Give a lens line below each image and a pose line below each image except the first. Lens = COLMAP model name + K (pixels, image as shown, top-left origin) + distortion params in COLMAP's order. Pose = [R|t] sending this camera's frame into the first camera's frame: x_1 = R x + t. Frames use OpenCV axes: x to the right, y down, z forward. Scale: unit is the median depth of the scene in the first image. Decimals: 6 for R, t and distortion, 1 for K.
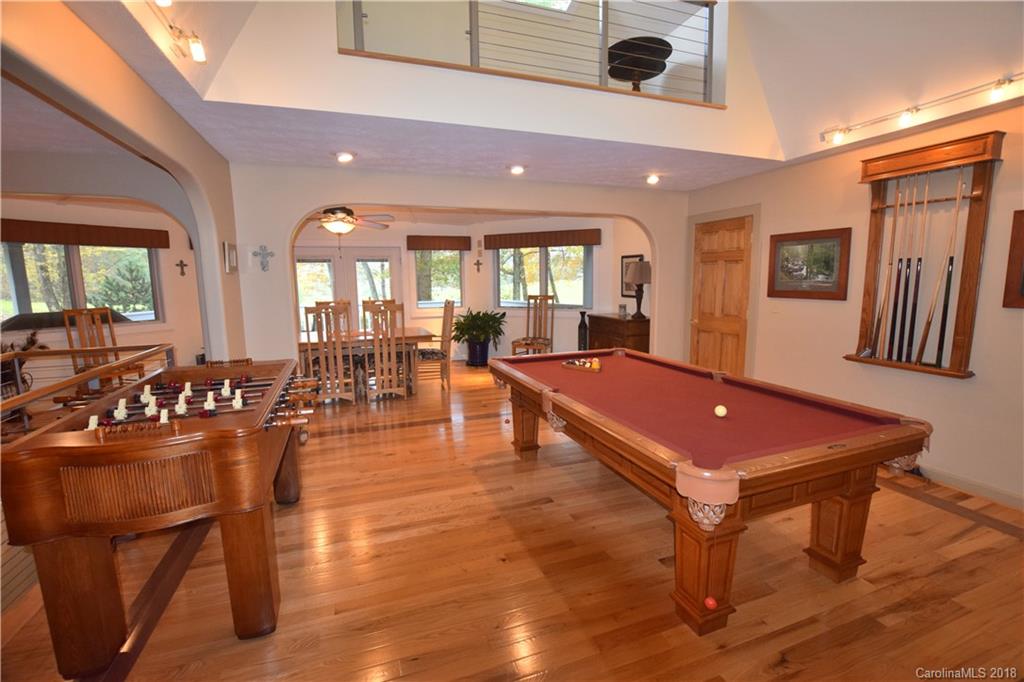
lens RADIAL K [[446.3, 0, 515.7], [0, 446.3, 338.7], [0, 0, 1]] dist [-0.030824, 0.004412]
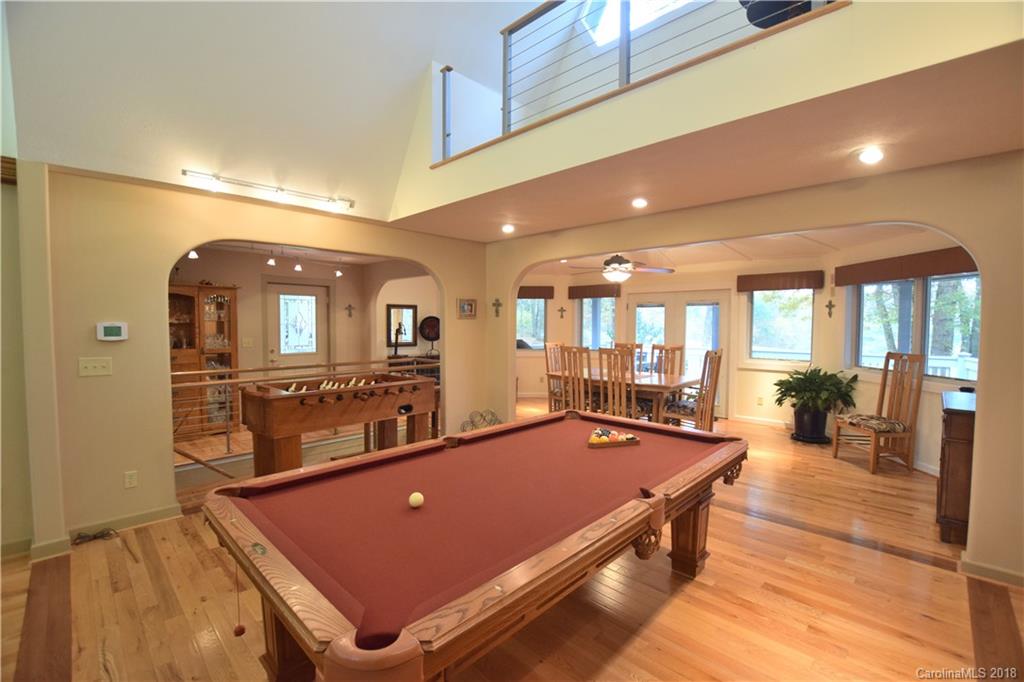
lens RADIAL K [[446.3, 0, 516.4], [0, 446.3, 336.3], [0, 0, 1]] dist [-0.030824, 0.004412]
pose [[0.438612, 0.043390, -0.897628, 0.395416], [-0.129717, 0.991431, -0.015460, -0.044695], [0.889265, 0.123218, 0.440482, 0.253661]]
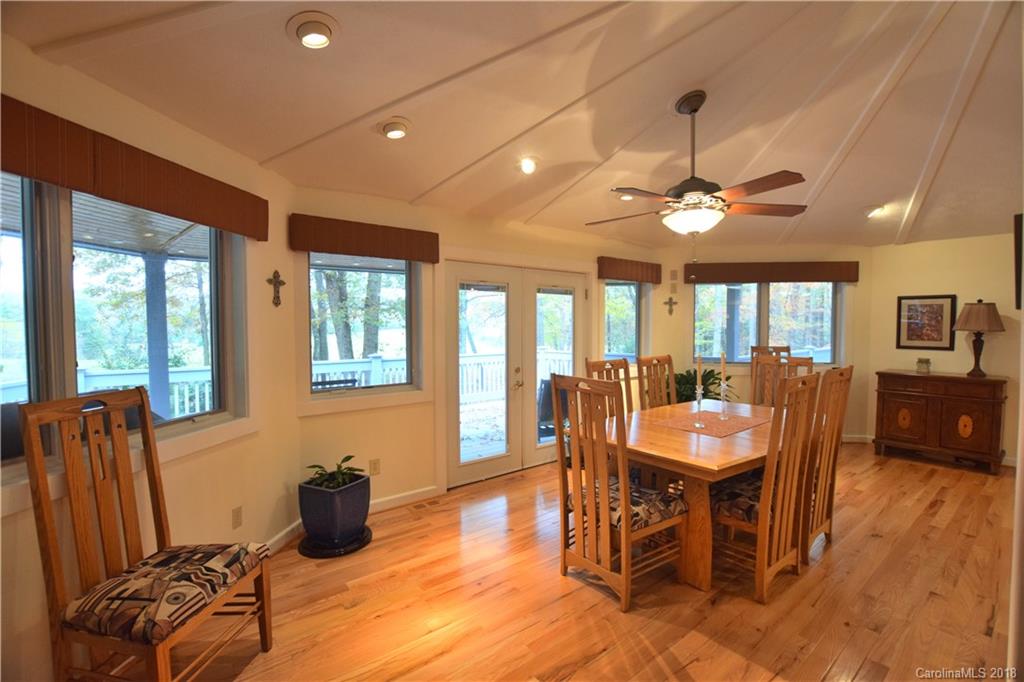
lens RADIAL K [[446.3, 0, 519.5], [0, 446.3, 345.0], [0, 0, 1]] dist [-0.030824, 0.004412]
pose [[0.948516, -0.004148, 0.316701, -0.615907], [0.033958, 0.995483, -0.088664, -0.052882], [-0.314903, 0.094853, 0.944372, 0.472861]]
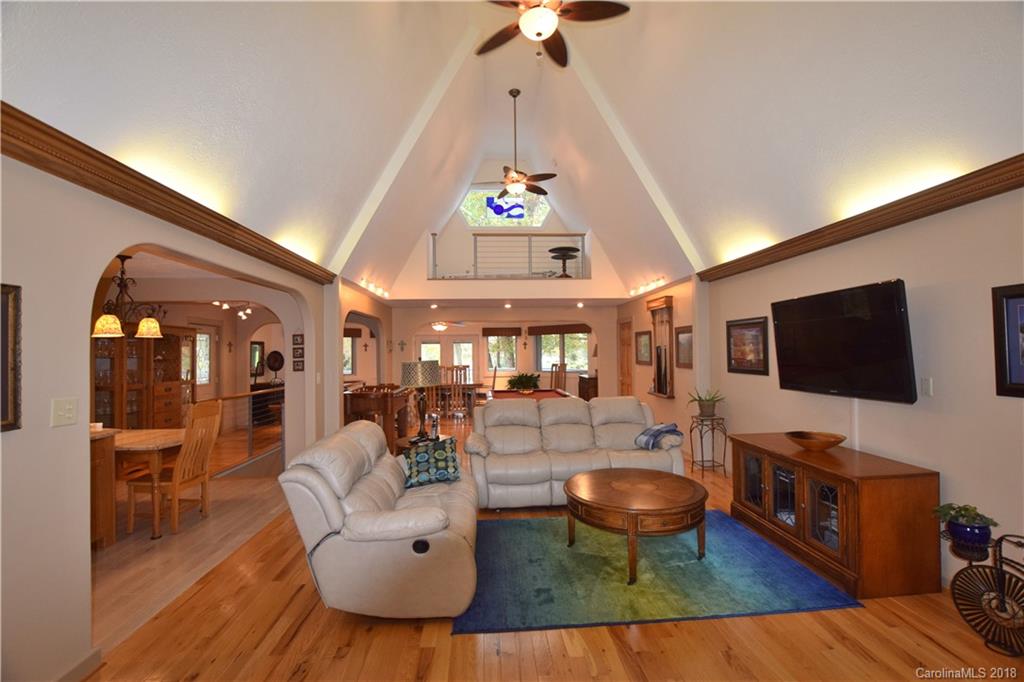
lens RADIAL K [[446.3, 0, 515.6], [0, 446.3, 338.0], [0, 0, 1]] dist [-0.030824, 0.004412]
pose [[0.959993, -0.007377, -0.279926, 0.382190], [-0.037874, 0.987046, -0.155900, 0.070904], [0.277450, 0.160265, 0.947278, -0.616606]]
